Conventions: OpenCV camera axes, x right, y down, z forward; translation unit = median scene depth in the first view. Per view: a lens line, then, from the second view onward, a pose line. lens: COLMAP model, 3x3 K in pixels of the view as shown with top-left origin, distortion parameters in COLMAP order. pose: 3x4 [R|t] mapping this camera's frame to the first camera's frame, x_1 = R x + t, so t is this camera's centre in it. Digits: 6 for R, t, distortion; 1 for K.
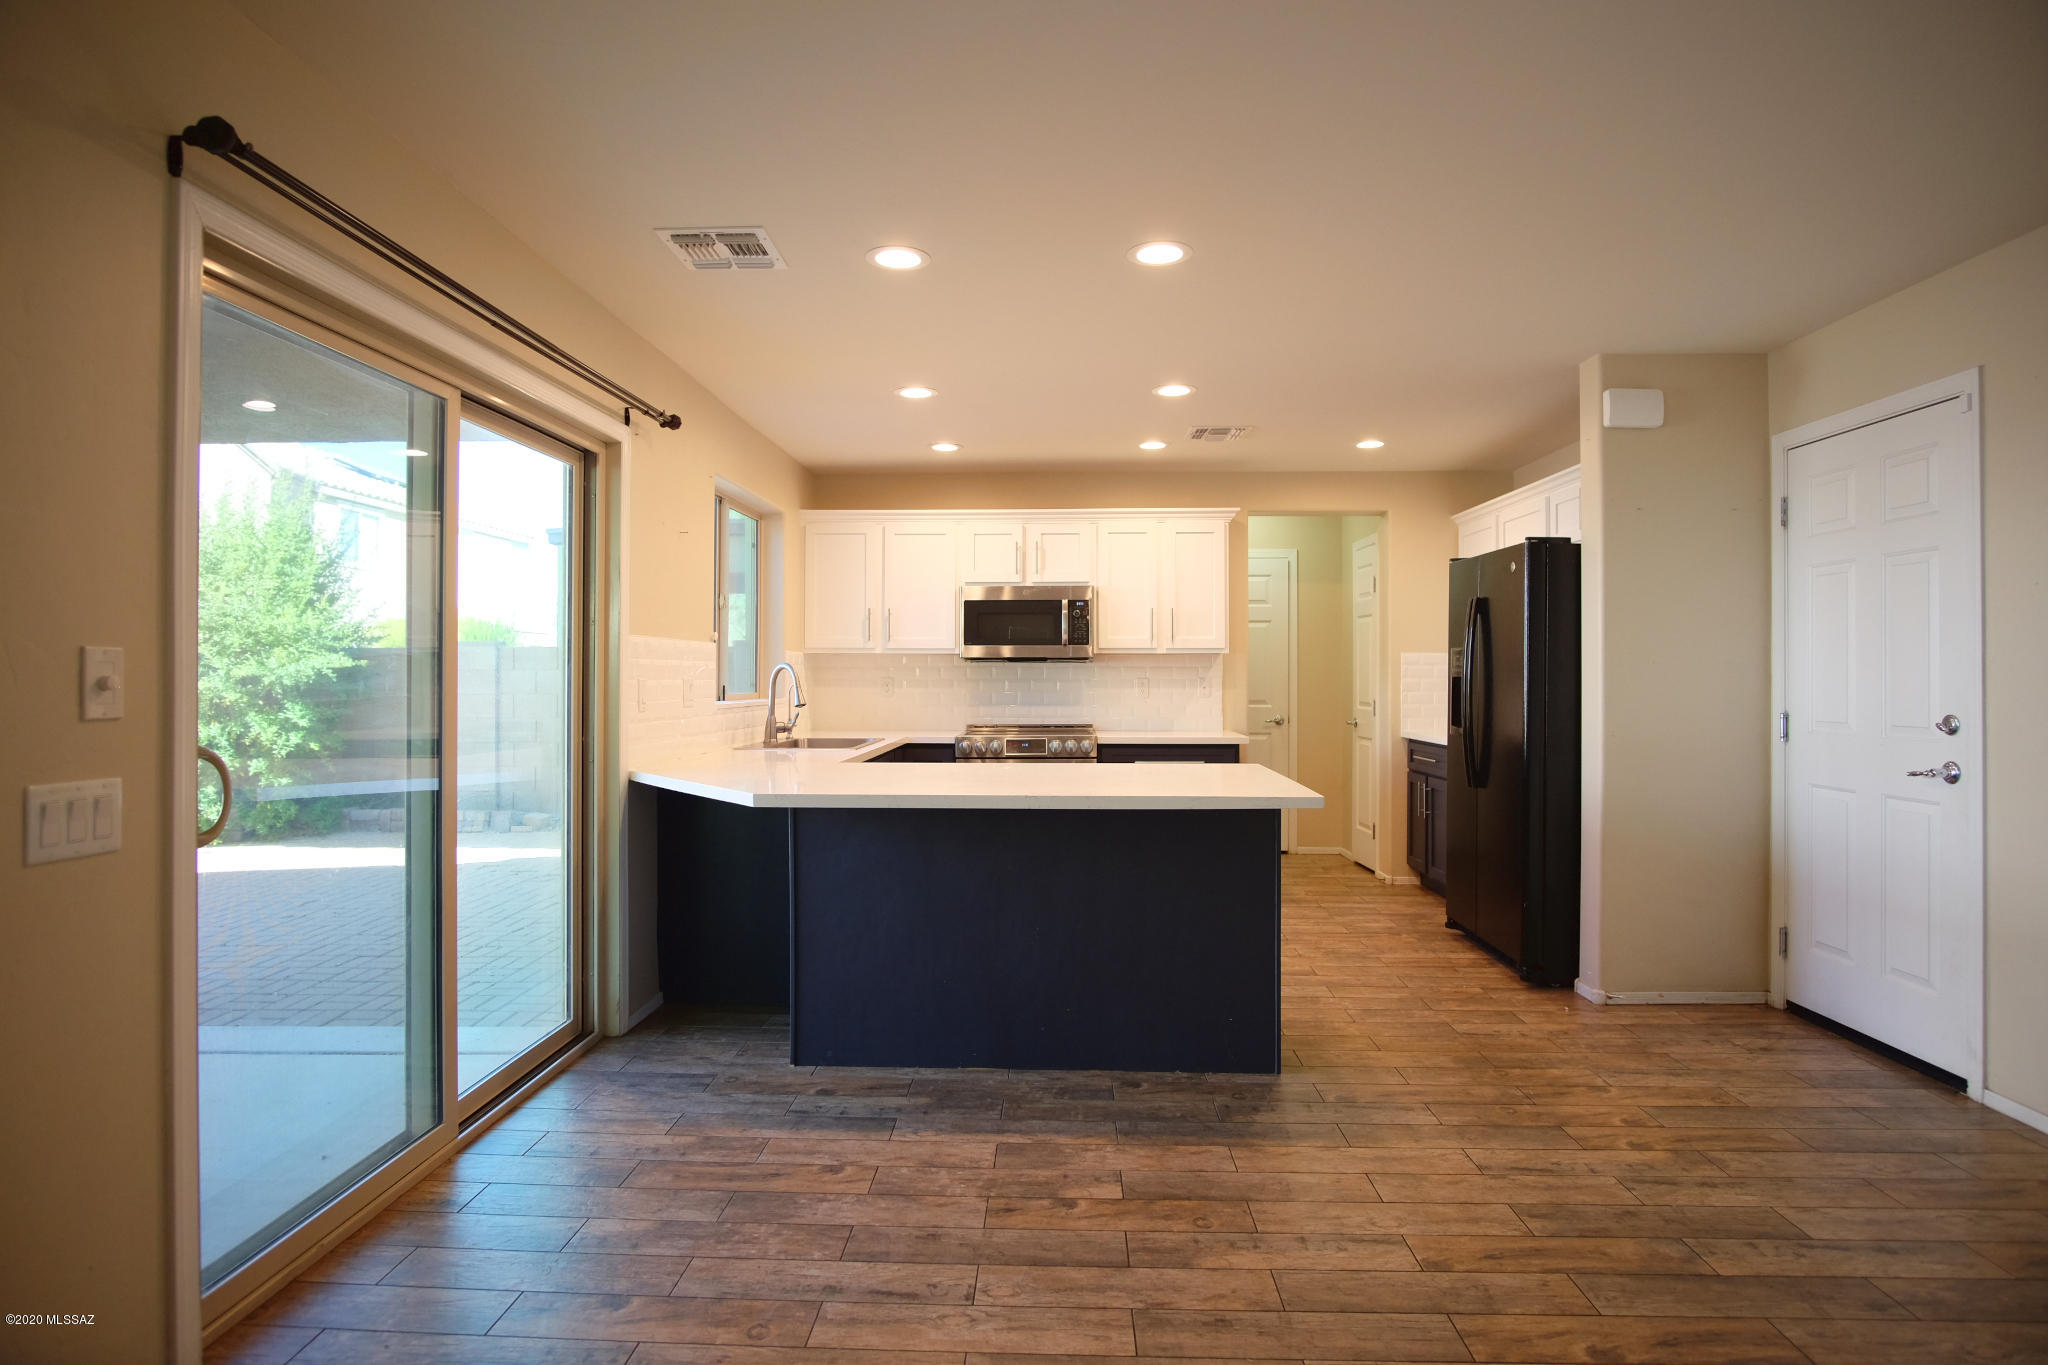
lens RADIAL K [[1095.8, 0, 1021.1], [0, 1095.8, 671.8], [0, 0, 1]] dist [-0.027397, -0.000011]
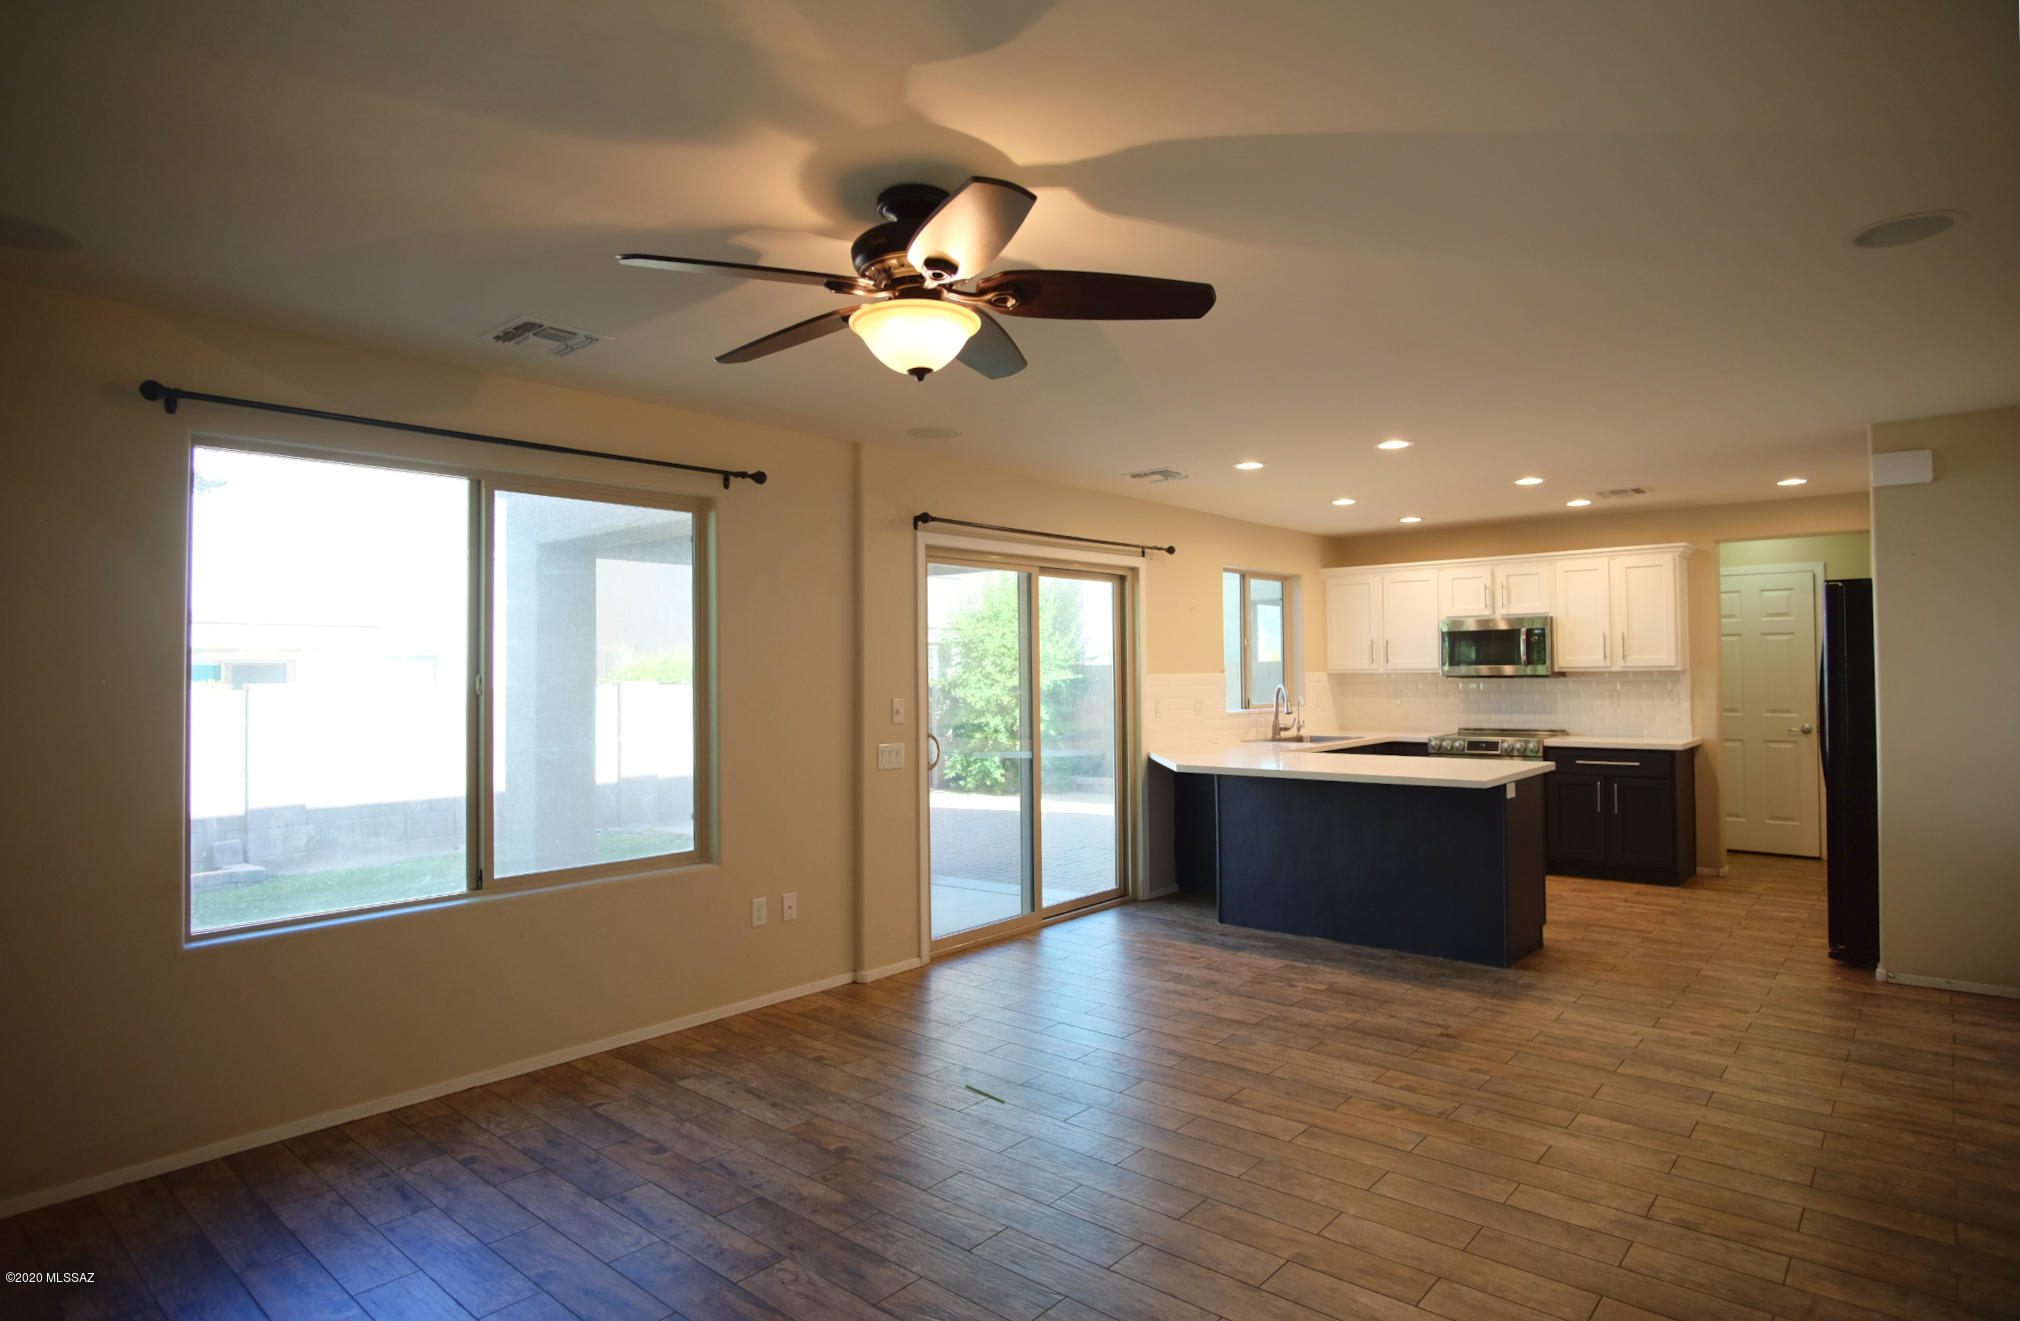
lens RADIAL K [[1105.7, 0, 1010.0], [0, 1105.7, 660.5], [0, 0, 1]] dist [-0.026144, 0.000536]
pose [[0.784194, -0.015632, -0.620318, 0.415074], [0.013829, 0.999875, -0.007714, -0.033109], [0.620361, -0.002529, 0.784312, -0.389098]]
